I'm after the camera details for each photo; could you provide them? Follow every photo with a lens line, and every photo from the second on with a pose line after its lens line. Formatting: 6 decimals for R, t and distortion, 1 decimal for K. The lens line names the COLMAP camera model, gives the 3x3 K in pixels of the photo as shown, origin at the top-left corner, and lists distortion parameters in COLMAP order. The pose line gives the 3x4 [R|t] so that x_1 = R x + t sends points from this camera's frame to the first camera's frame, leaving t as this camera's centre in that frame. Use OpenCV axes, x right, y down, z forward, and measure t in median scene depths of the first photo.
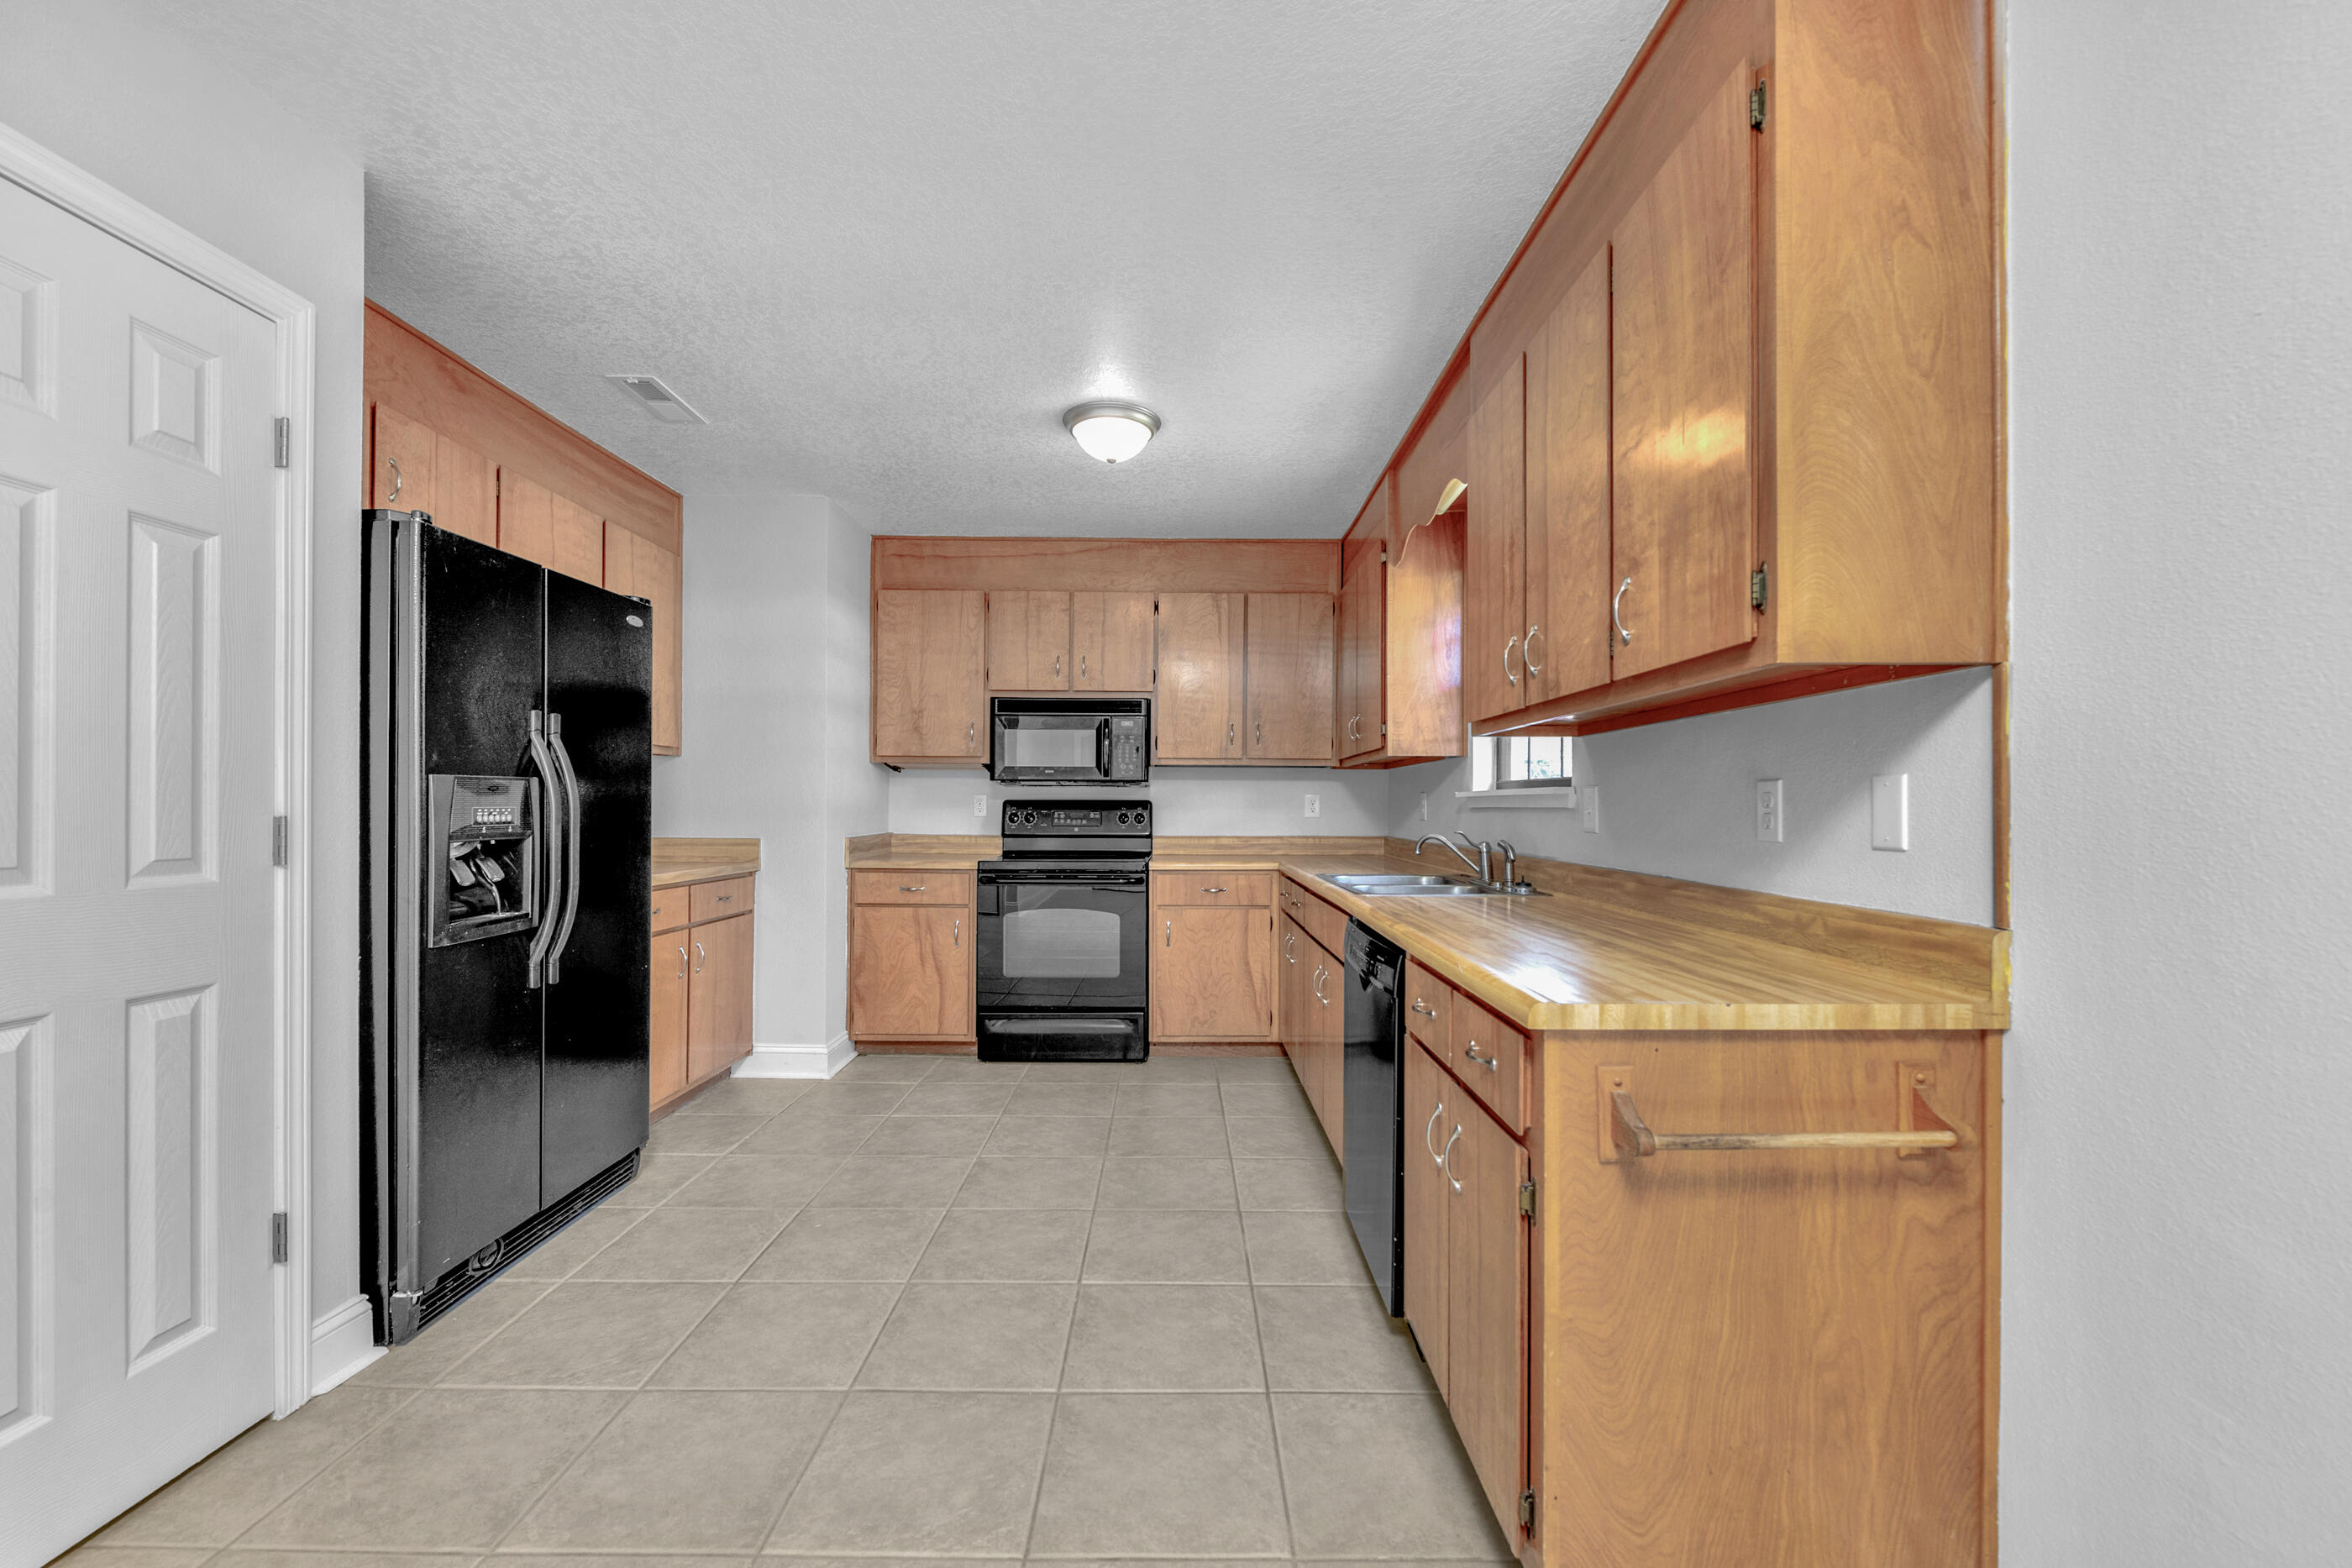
lens RADIAL K [[951.3, 0, 1179.5], [0, 951.3, 803.2], [0, 0, 1]] dist [-0.000158, -0.000255]
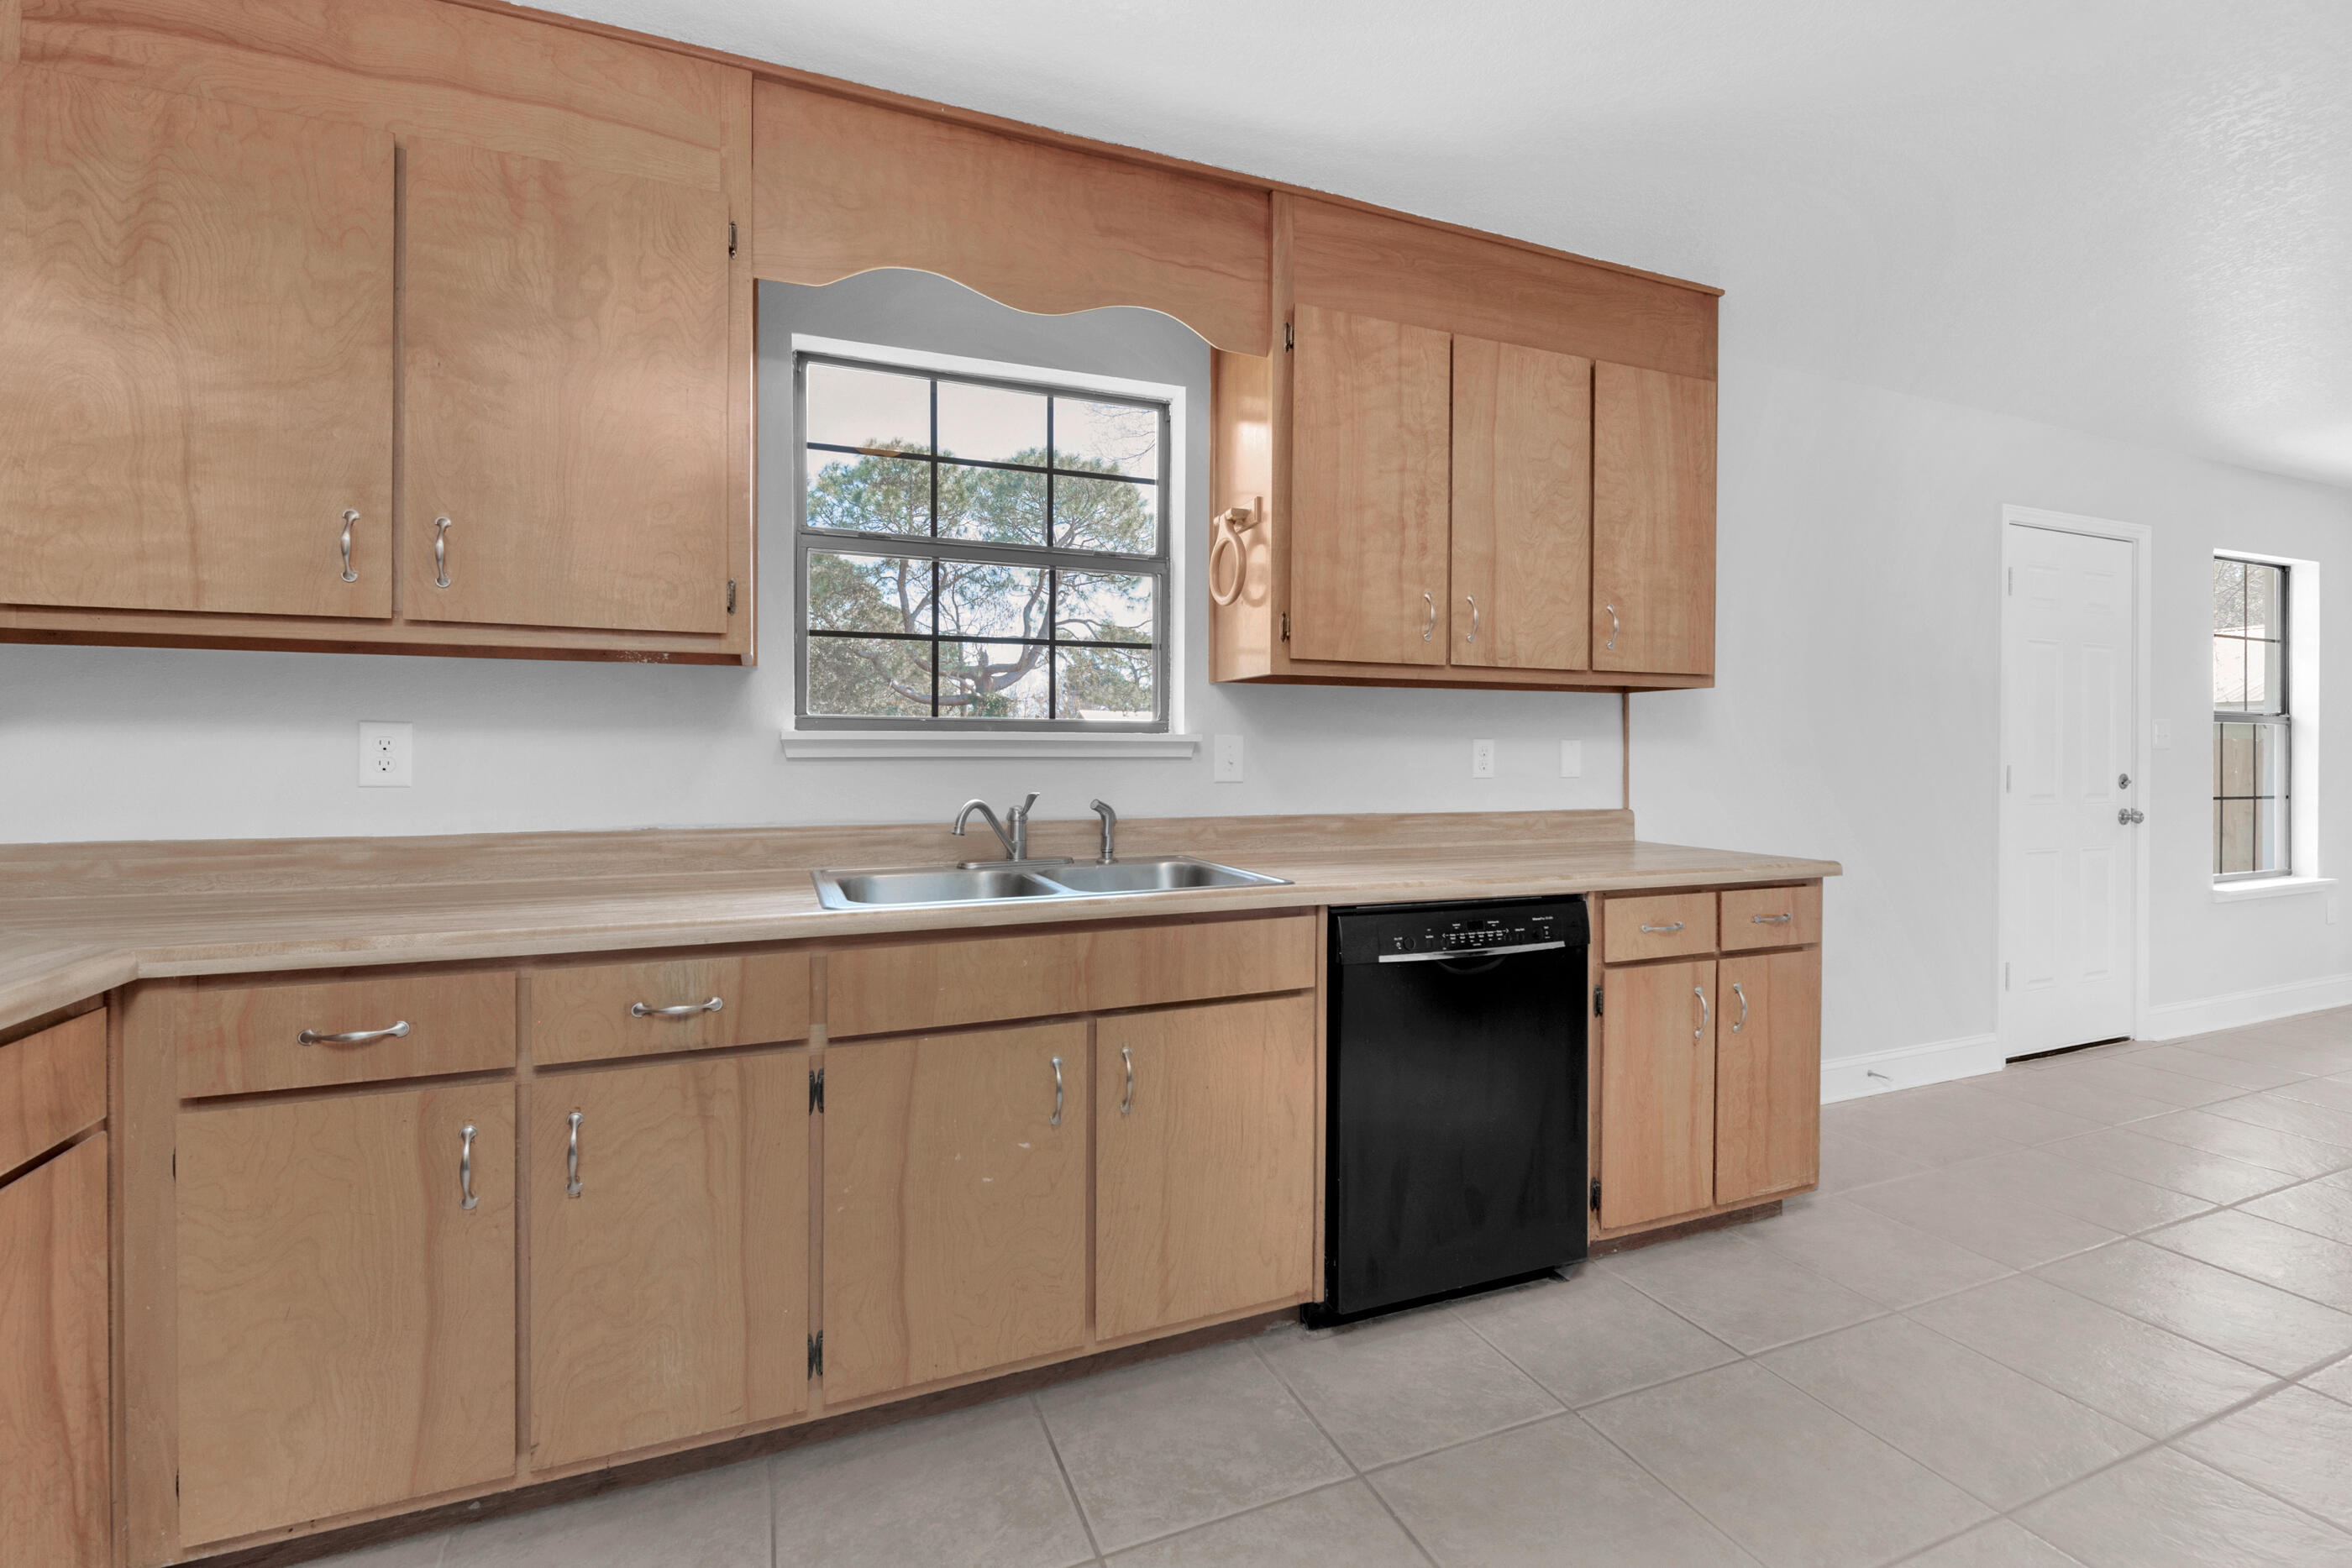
lens RADIAL K [[1005.4, 0, 1177.6], [0, 1005.4, 746.6], [0, 0, 1]] dist [0.000981, -0.000483]
pose [[-0.381480, -0.003461, 0.924371, -0.294126], [-0.010513, 0.999945, -0.000595, -0.001805], [-0.924317, -0.009945, -0.381495, 0.882058]]
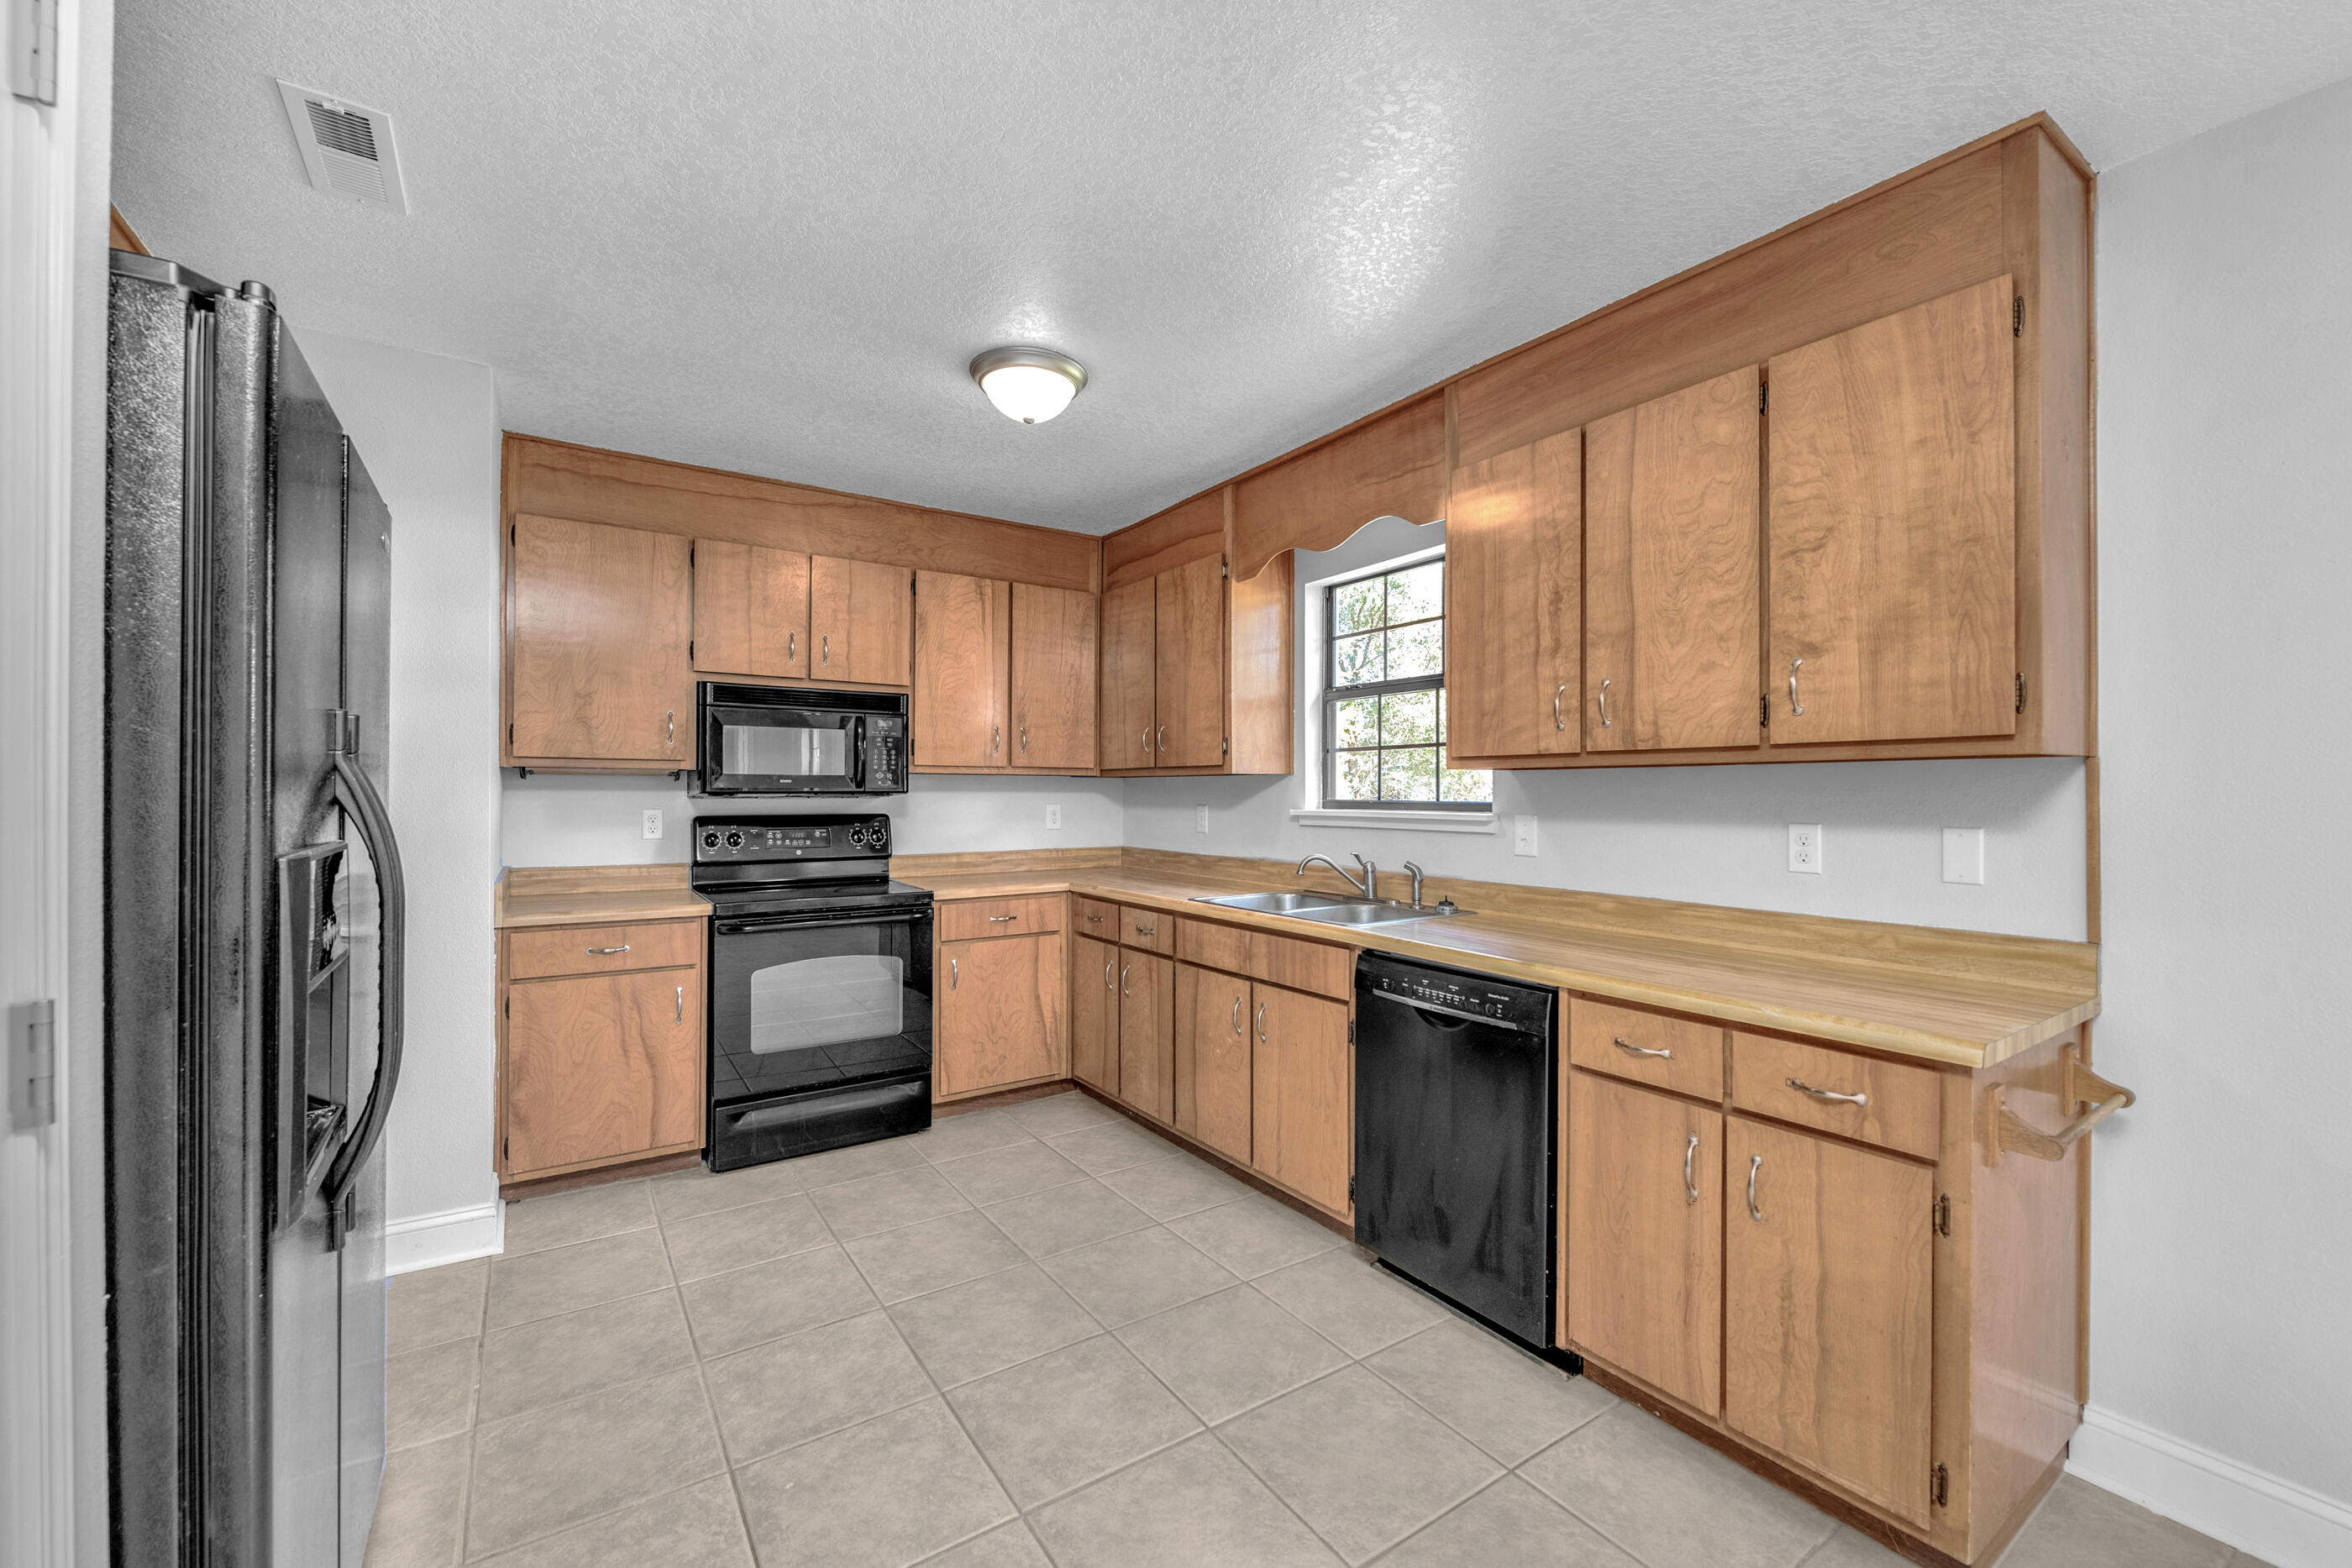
lens RADIAL K [[959.7, 0, 1184.7], [0, 959.7, 789.8], [0, 0, 1]] dist [0.001262, -0.000456]
pose [[0.828456, -0.001492, 0.560052, -0.325173], [-0.000540, 0.999994, 0.003464, -0.030995], [-0.560054, -0.003172, 0.828450, 0.173771]]
